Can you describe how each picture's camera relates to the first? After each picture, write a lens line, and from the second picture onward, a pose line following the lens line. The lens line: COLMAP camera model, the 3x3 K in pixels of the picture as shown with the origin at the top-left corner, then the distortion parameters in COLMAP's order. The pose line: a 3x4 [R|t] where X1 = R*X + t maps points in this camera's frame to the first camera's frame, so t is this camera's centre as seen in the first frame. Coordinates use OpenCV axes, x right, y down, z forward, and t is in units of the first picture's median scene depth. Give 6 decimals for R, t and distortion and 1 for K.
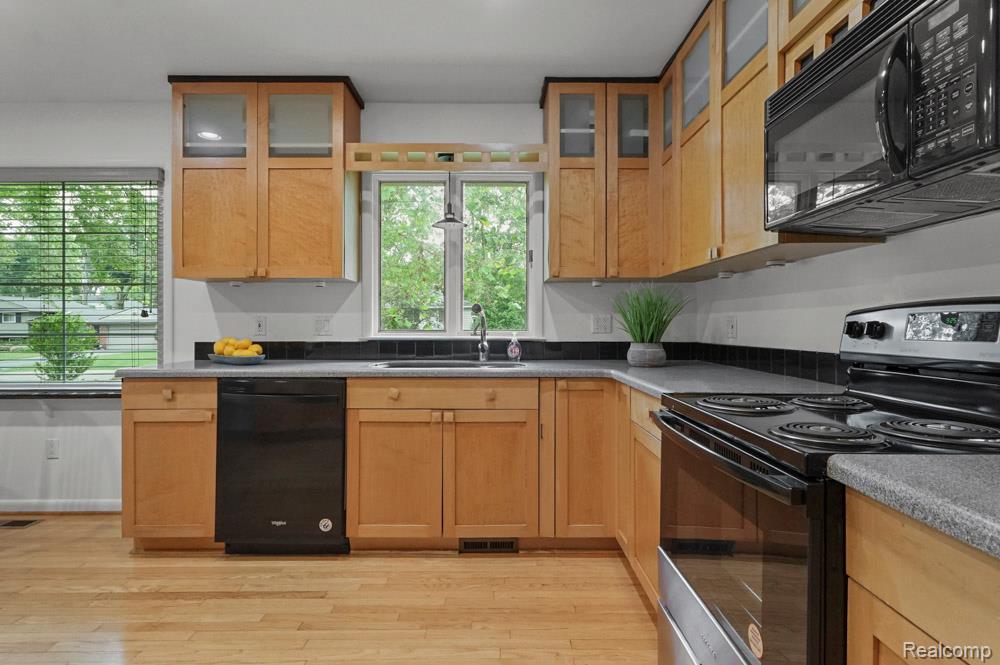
lens RADIAL K [[532.9, 0, 505.7], [0, 532.9, 323.3], [0, 0, 1]] dist [-0.001944, 0.003453]
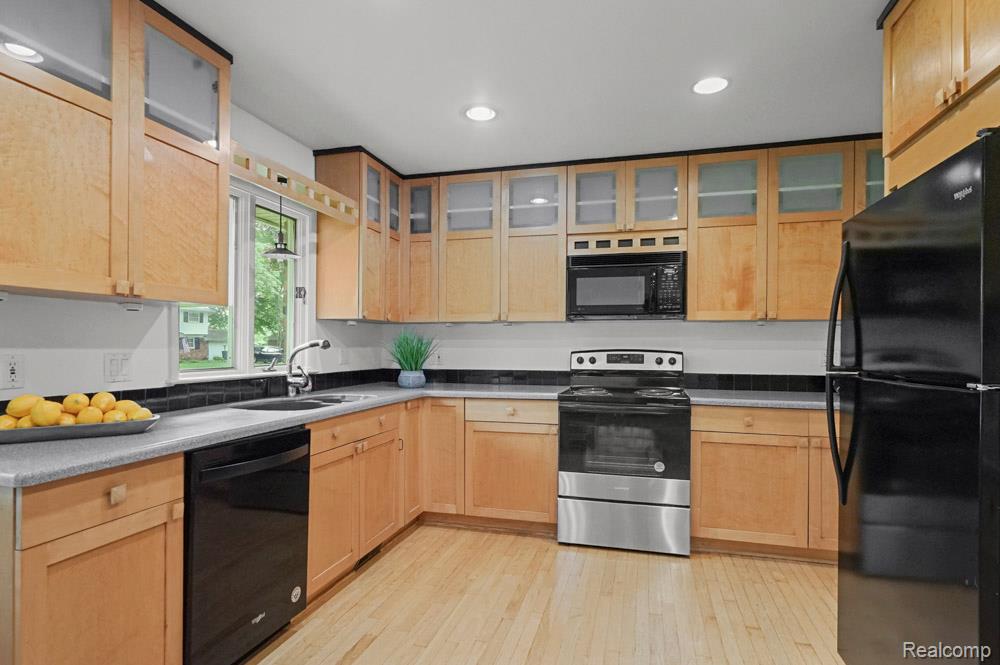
lens RADIAL K [[532.9, 0, 503.9], [0, 532.9, 343.7], [0, 0, 1]] dist [-0.001944, 0.003453]
pose [[0.262360, 0.002878, 0.964966, -0.973065], [-0.008538, 0.999963, -0.000661, -0.032184], [-0.964932, -0.008066, 0.262375, 0.393434]]
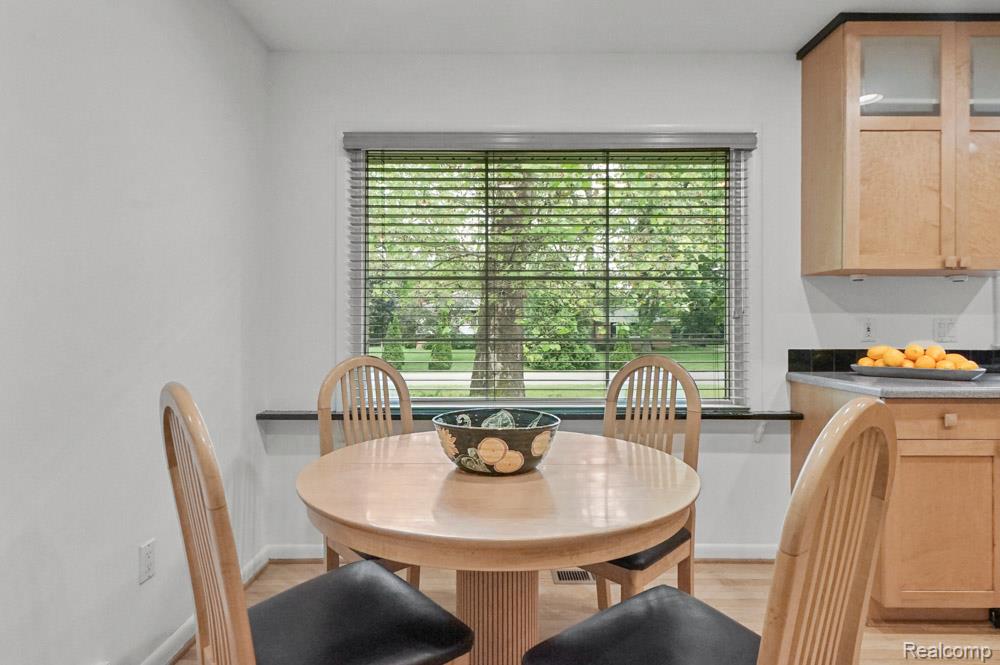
lens RADIAL K [[532.9, 0, 497.9], [0, 532.9, 322.1], [0, 0, 1]] dist [-0.001944, 0.003453]
pose [[0.999990, 0.001160, -0.004311, -1.144013], [-0.001150, 0.999996, 0.002416, -0.008657], [0.004314, -0.002412, 0.999988, 0.209725]]
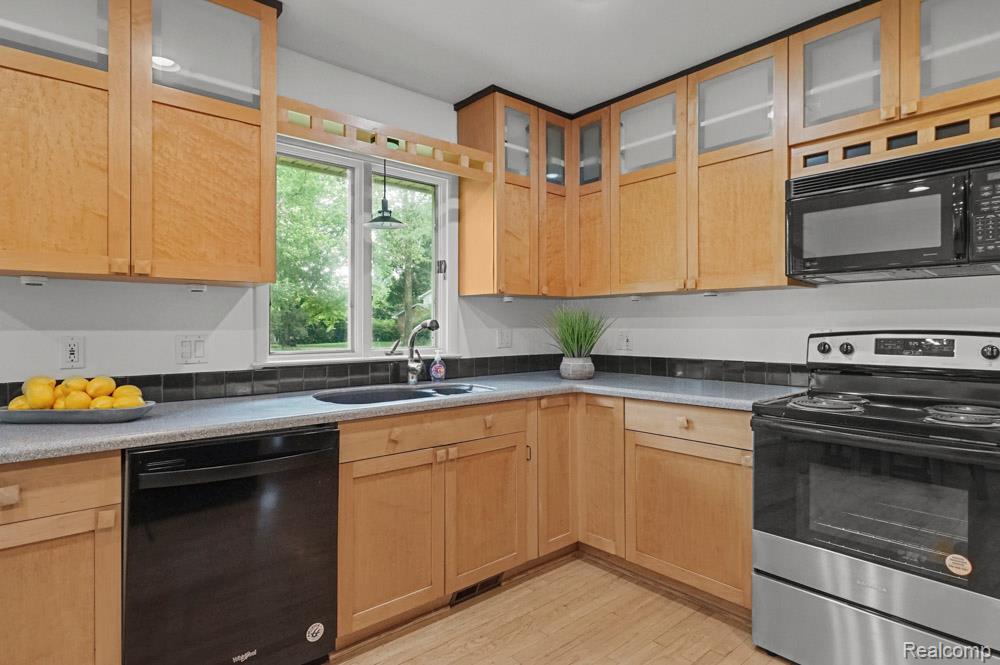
lens RADIAL K [[532.9, 0, 504.3], [0, 532.9, 323.2], [0, 0, 1]] dist [-0.001944, 0.003453]
pose [[0.754915, 0.000062, 0.655822, -0.546109], [-0.000123, 1.000000, 0.000047, -0.031385], [-0.655822, -0.000116, 0.754915, 0.262084]]
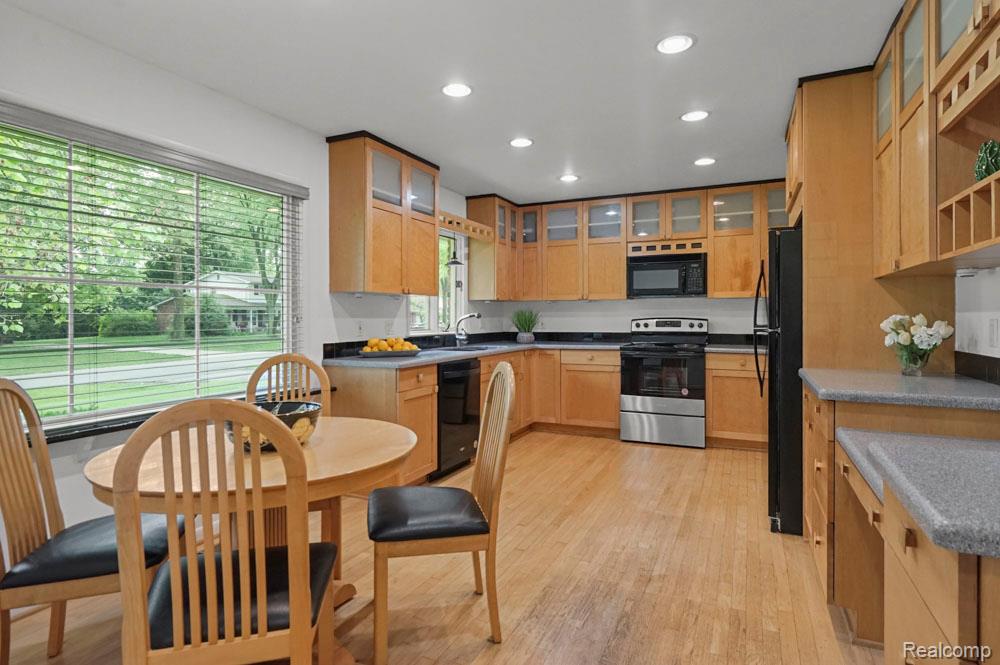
lens RADIAL K [[532.9, 0, 506.1], [0, 532.9, 311.5], [0, 0, 1]] dist [-0.001944, 0.003453]
pose [[0.418240, 0.006678, 0.908312, -1.642075], [-0.000792, 0.999975, -0.006987, -0.030032], [-0.908336, 0.002203, 0.418235, 0.174108]]
